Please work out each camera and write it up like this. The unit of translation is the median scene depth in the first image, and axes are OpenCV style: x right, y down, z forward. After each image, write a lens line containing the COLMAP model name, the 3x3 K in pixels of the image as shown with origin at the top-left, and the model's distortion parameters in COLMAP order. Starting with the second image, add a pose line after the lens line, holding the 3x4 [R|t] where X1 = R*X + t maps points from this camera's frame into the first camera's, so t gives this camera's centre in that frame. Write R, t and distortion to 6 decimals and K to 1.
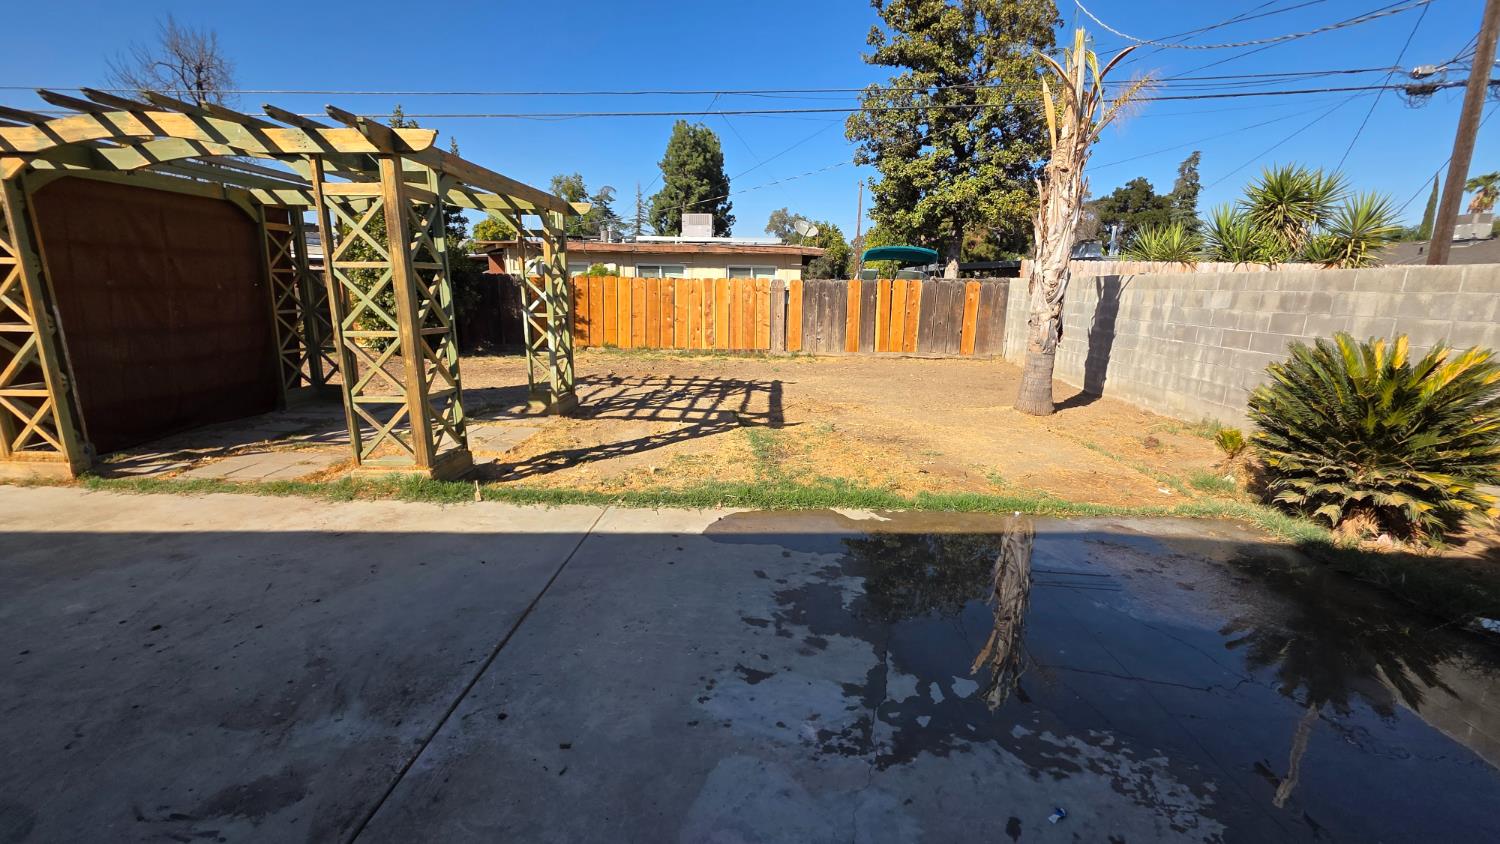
lens RADIAL K [[599.6, 0, 753.6], [0, 599.6, 420.6], [0, 0, 1]] dist [0.001967, -0.000069]
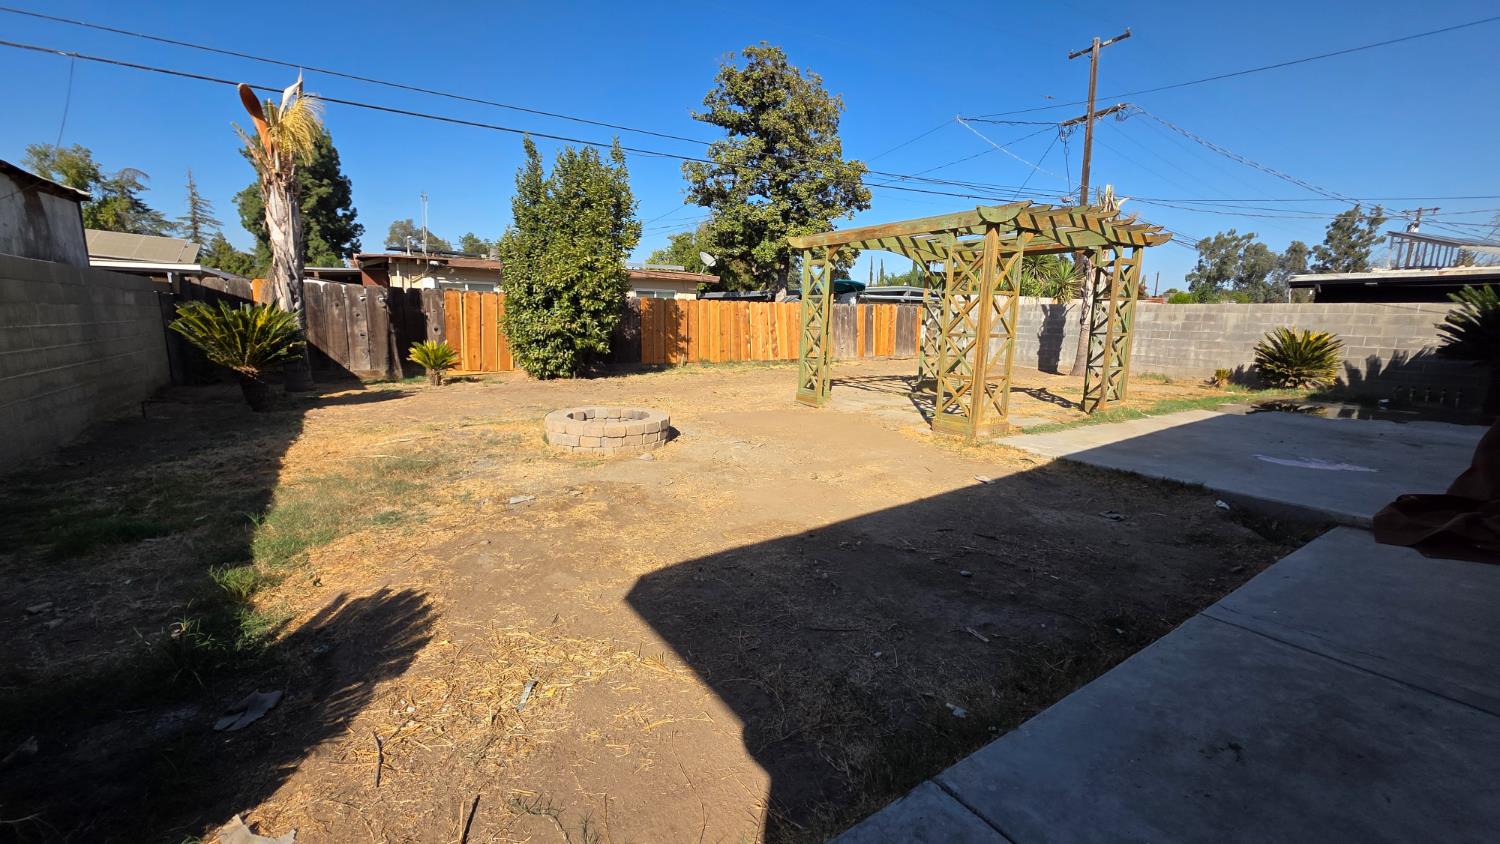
lens RADIAL K [[599.6, 0, 752.7], [0, 599.6, 420.7], [0, 0, 1]] dist [0.001967, -0.000069]
pose [[0.820724, -0.101786, 0.562185, -0.818504], [0.120946, 0.992654, 0.003157, -0.004857], [-0.558376, 0.065403, 0.827006, 0.020854]]
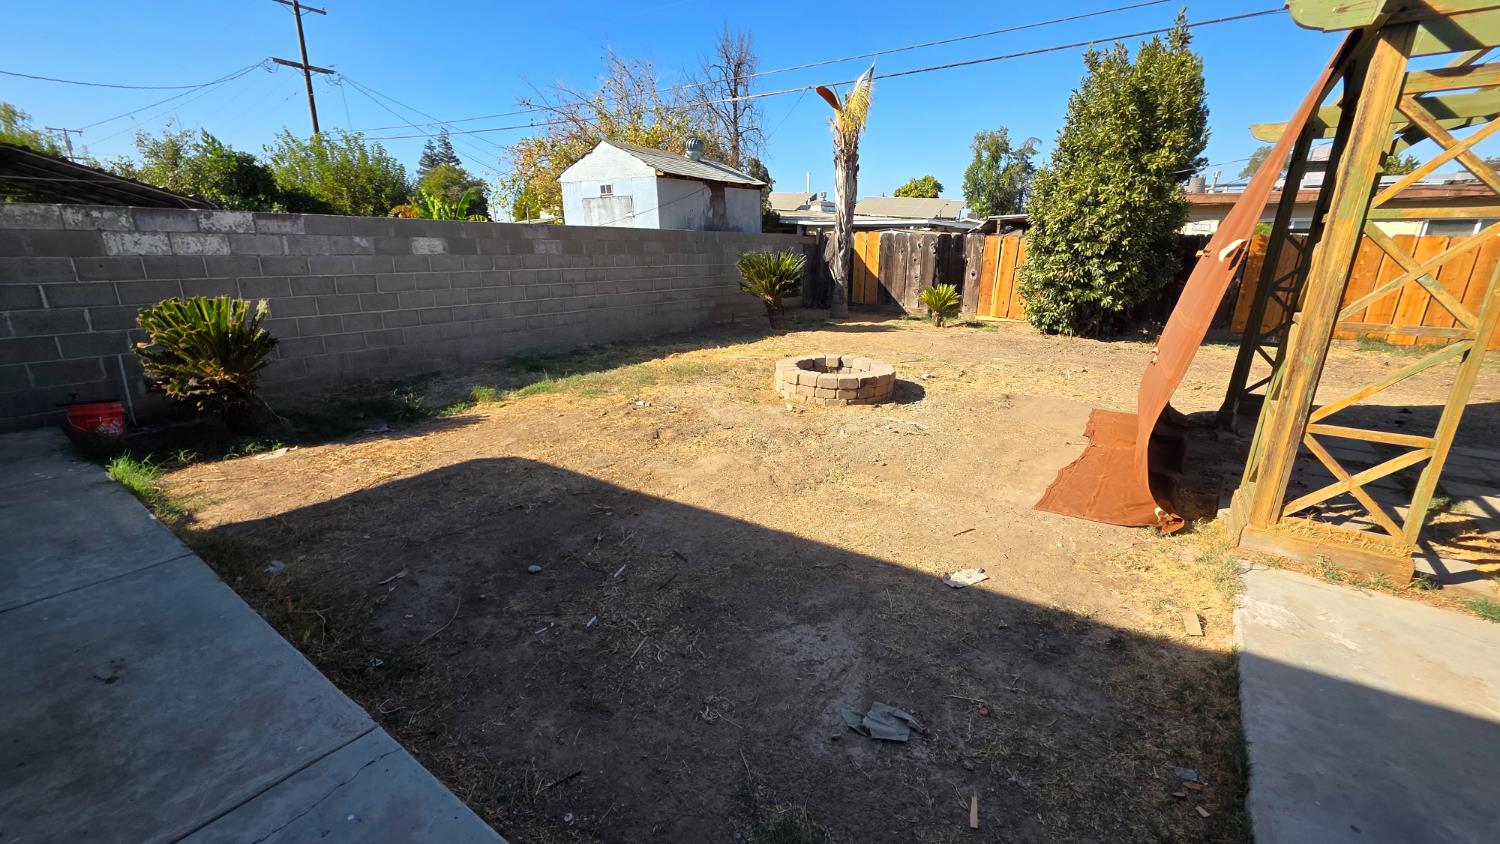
lens RADIAL K [[599.6, 0, 755.3], [0, 599.6, 426.2], [0, 0, 1]] dist [0.001967, -0.000069]
pose [[0.828542, 0.152100, -0.538872, -0.435856], [-0.116889, 0.988179, 0.099196, -0.013406], [0.547590, -0.019199, 0.836527, 0.042918]]
